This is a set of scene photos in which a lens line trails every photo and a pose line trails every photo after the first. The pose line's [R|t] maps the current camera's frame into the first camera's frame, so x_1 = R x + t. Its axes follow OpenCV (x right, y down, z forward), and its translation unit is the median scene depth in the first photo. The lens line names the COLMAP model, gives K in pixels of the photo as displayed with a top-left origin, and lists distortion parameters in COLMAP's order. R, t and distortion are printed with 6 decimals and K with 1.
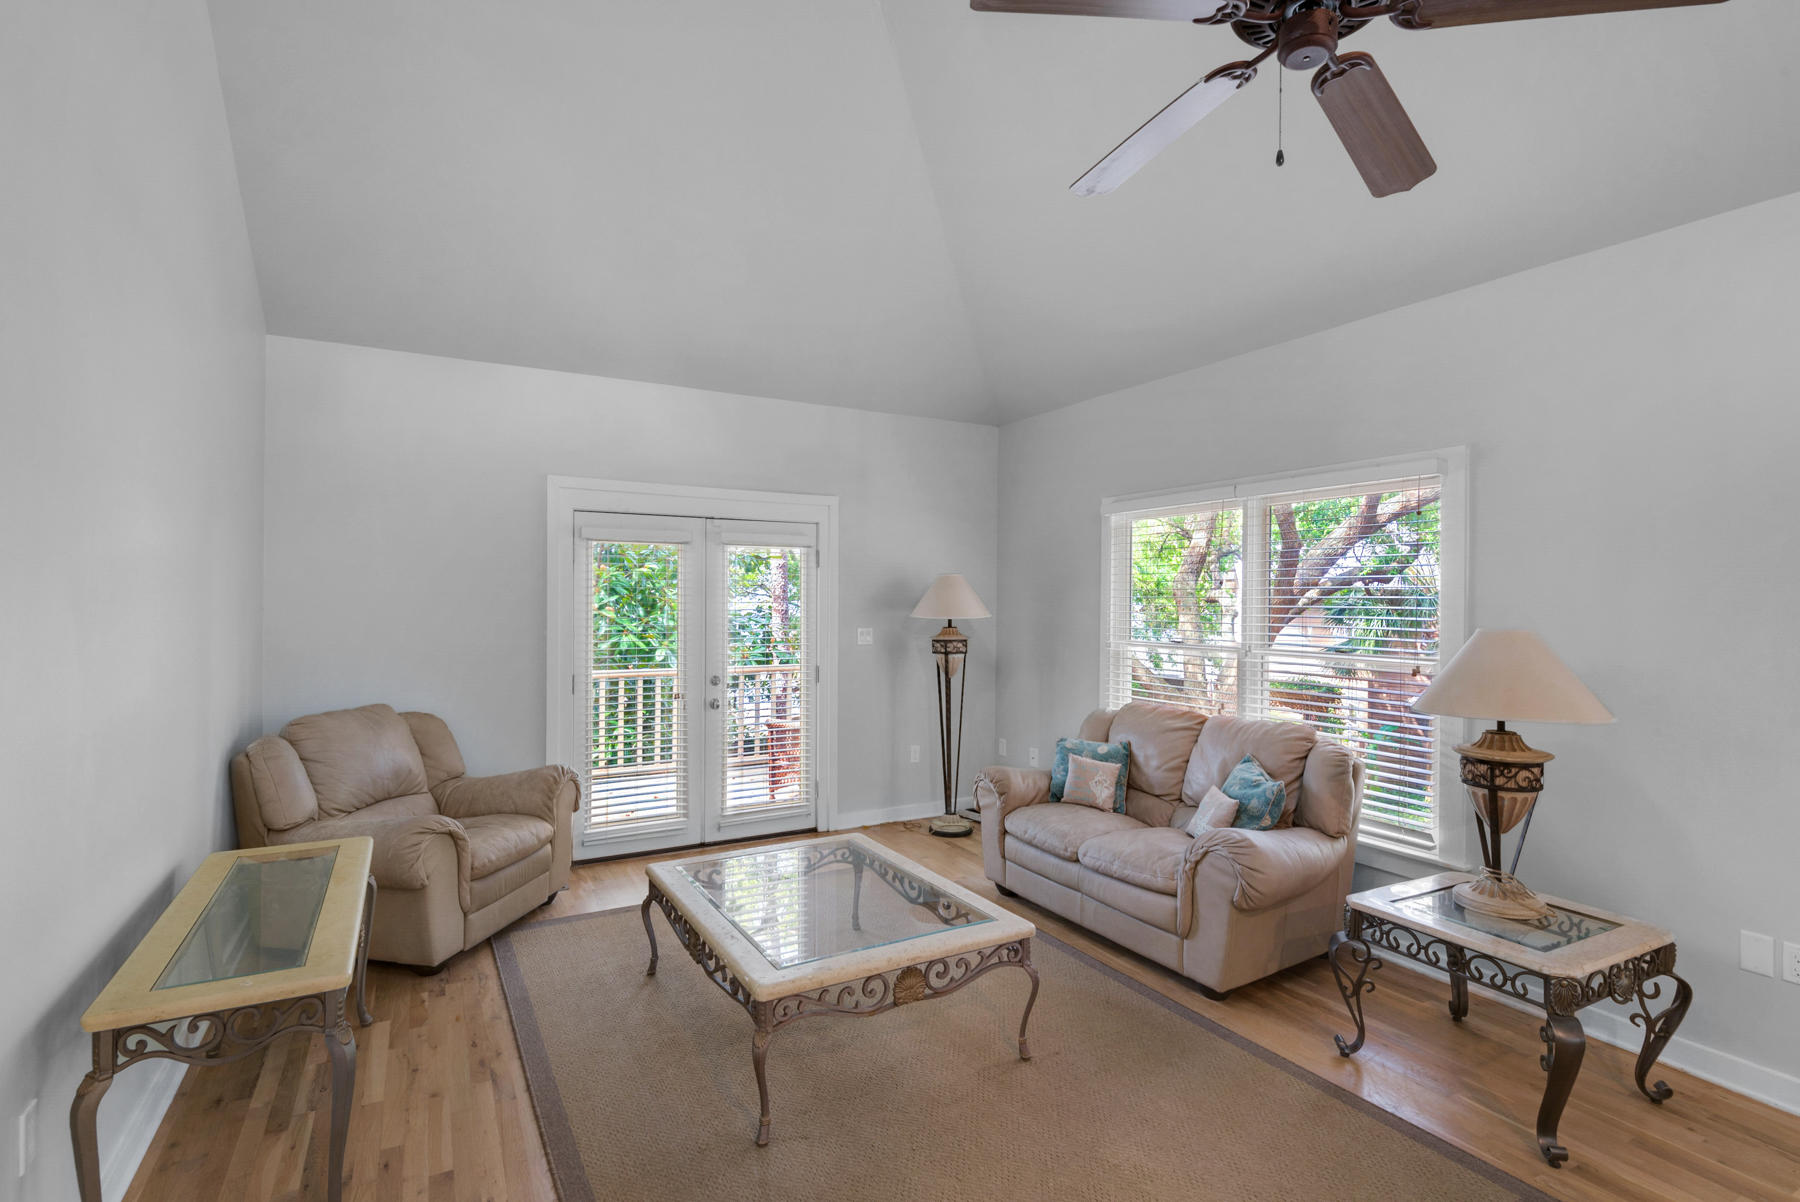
lens RADIAL K [[861.1, 0, 900.0], [0, 861.1, 601.0], [0, 0, 1]] dist [0.001546, -0.001223]
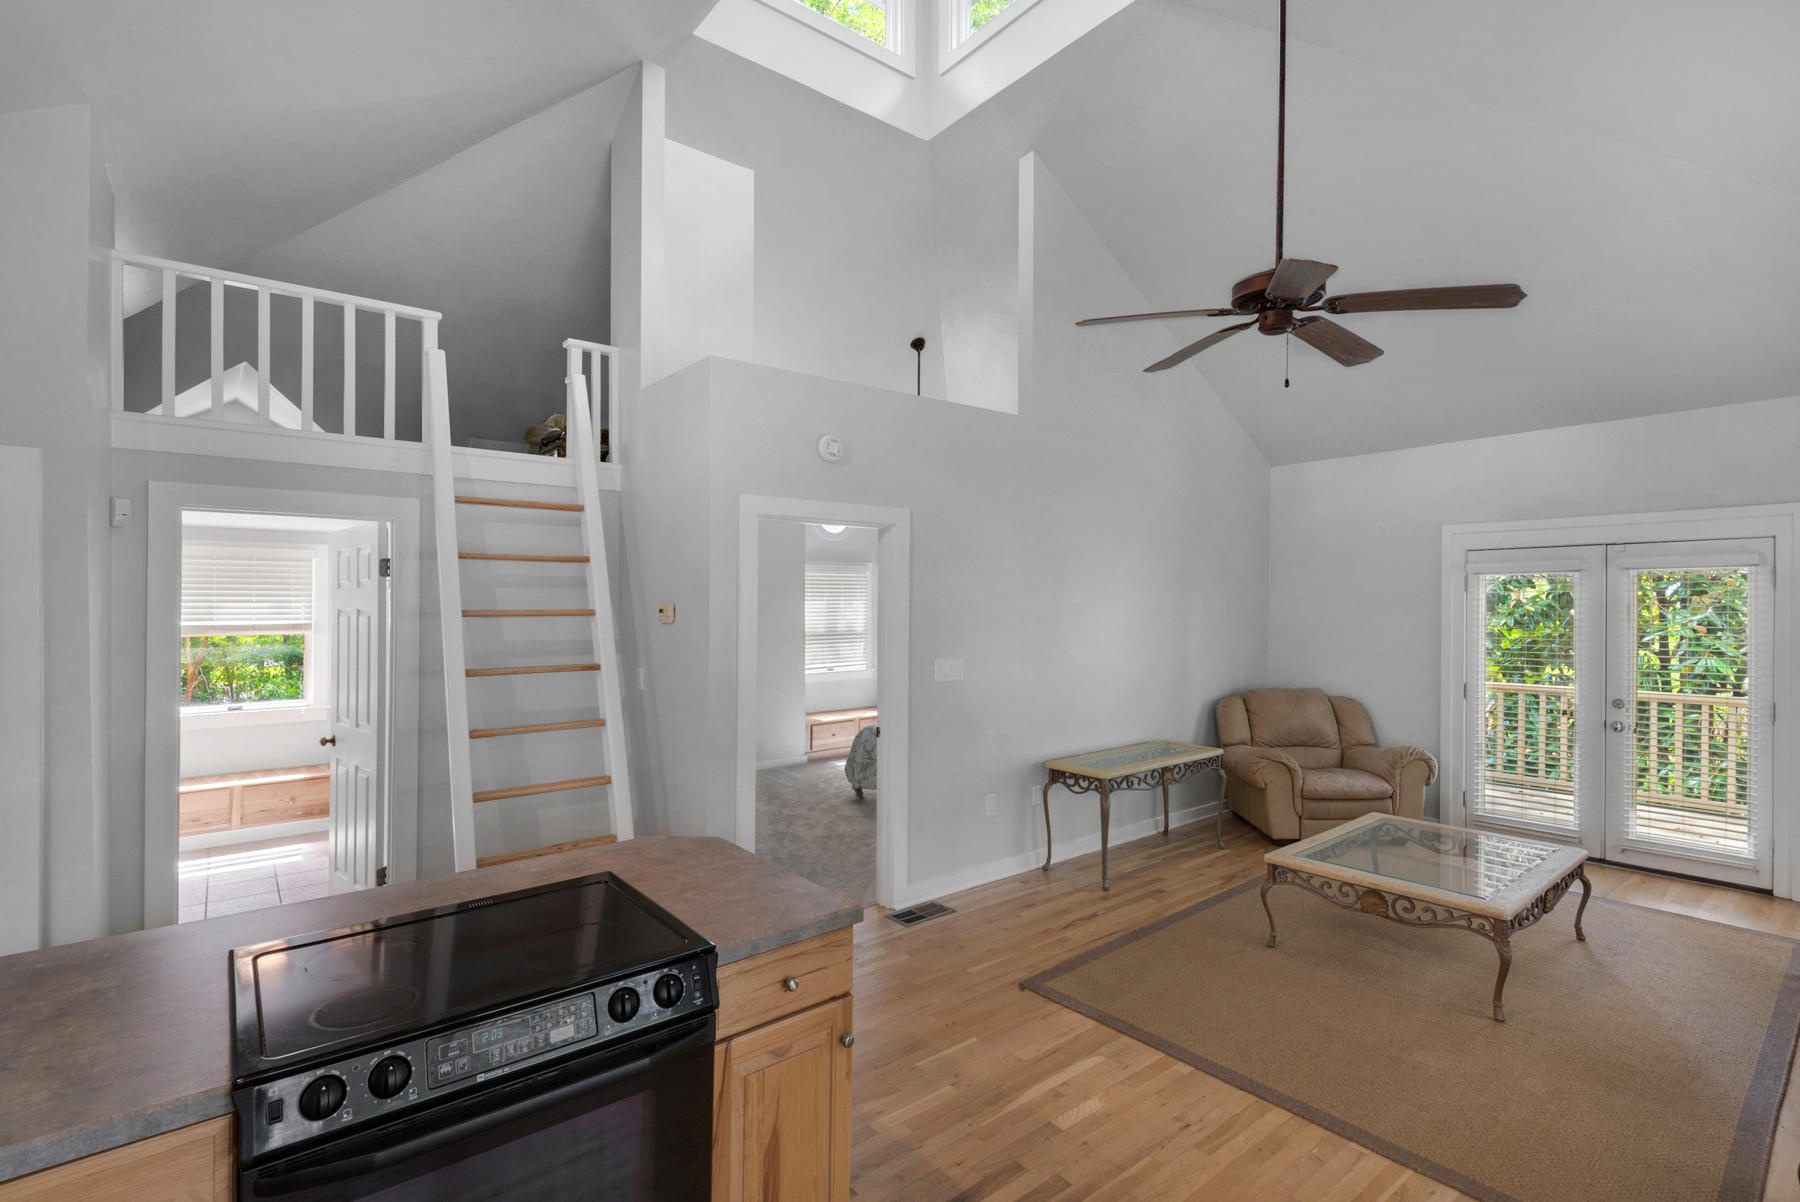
lens RADIAL K [[836.6, 0, 894.9], [0, 836.6, 604.3], [0, 0, 1]] dist [0.000171, -0.006269]
pose [[0.164738, -0.004429, -0.986327, 0.841081], [-0.000063, 0.999990, -0.004501, -0.027658], [0.986337, 0.000804, 0.164736, -0.007216]]
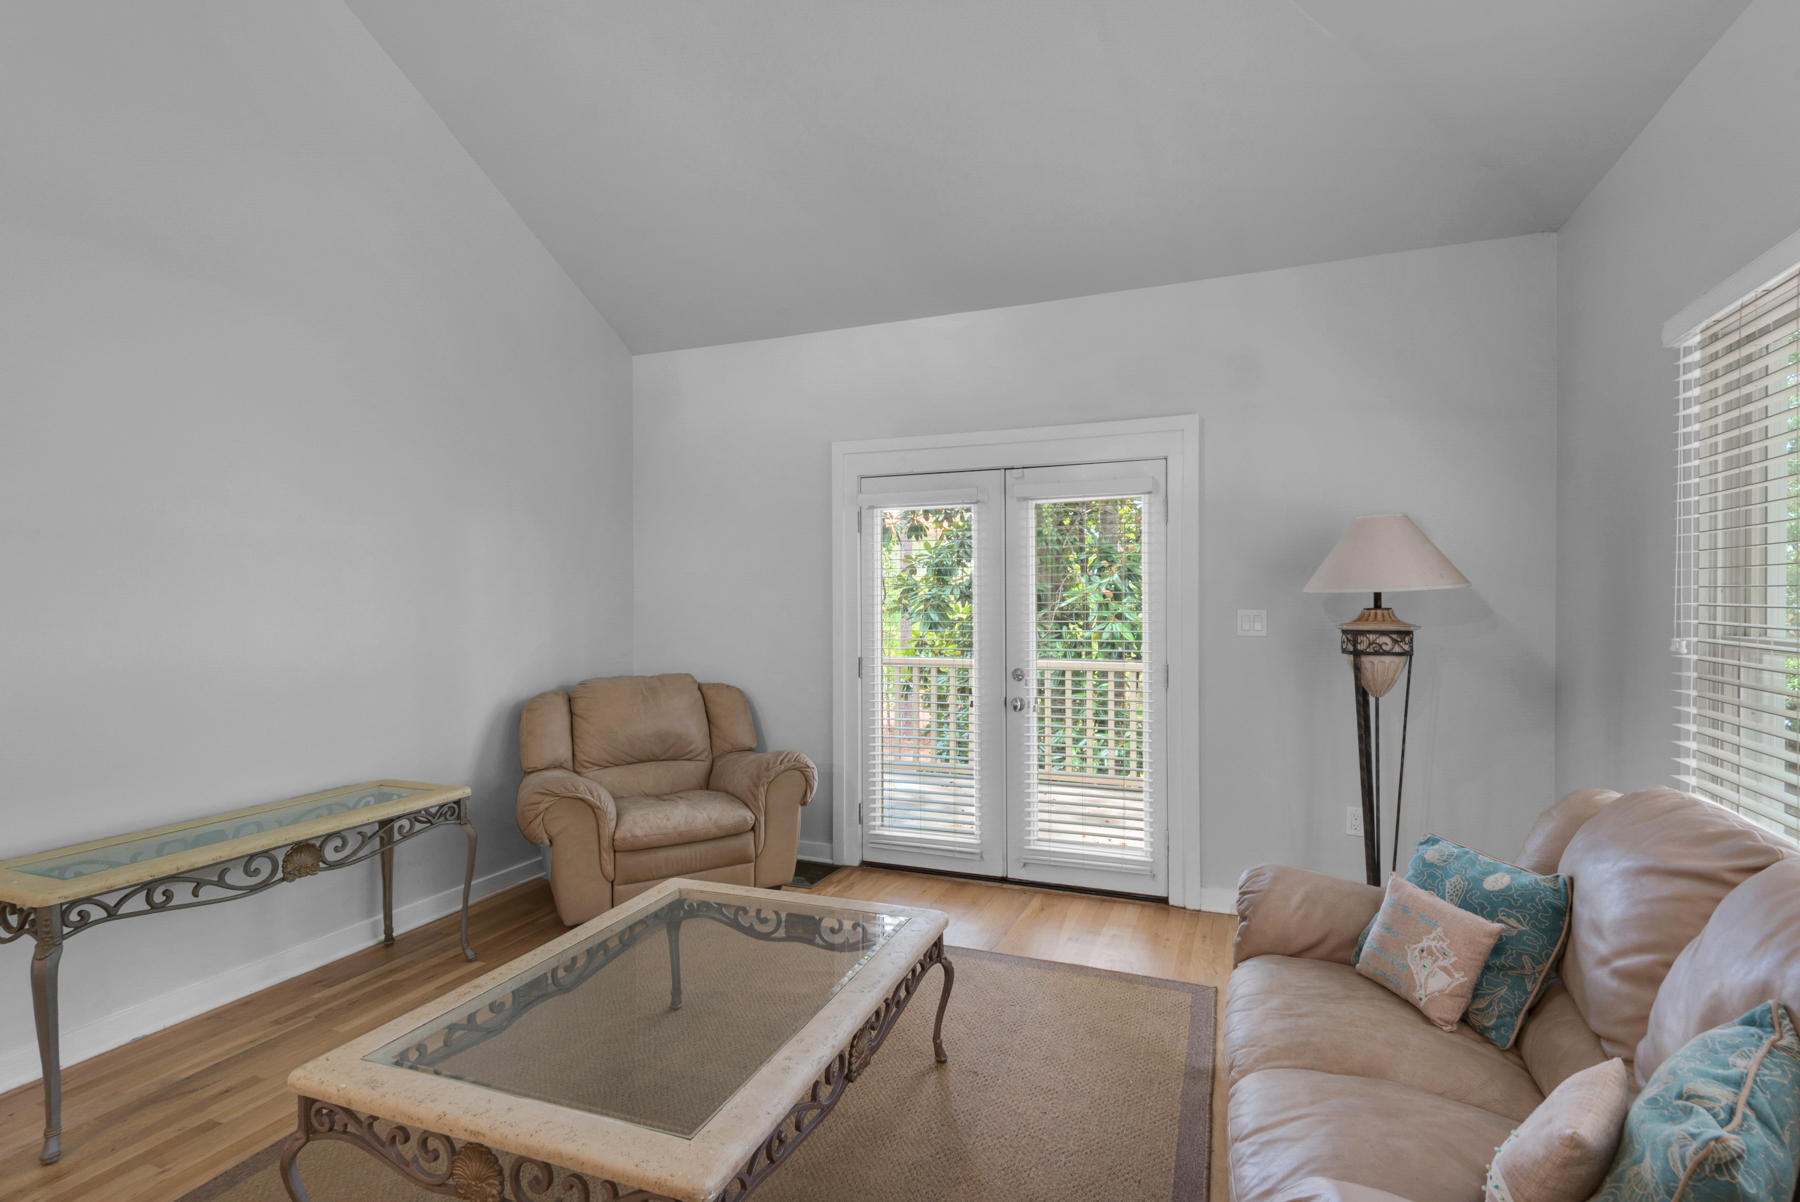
lens RADIAL K [[861.1, 0, 900.0], [0, 861.1, 601.0], [0, 0, 1]] dist [0.001546, -0.001223]
pose [[0.631300, -0.005812, -0.775517, 0.444737], [0.007562, 0.999971, -0.001339, 0.035189], [0.775502, -0.005019, 0.631325, 0.575443]]
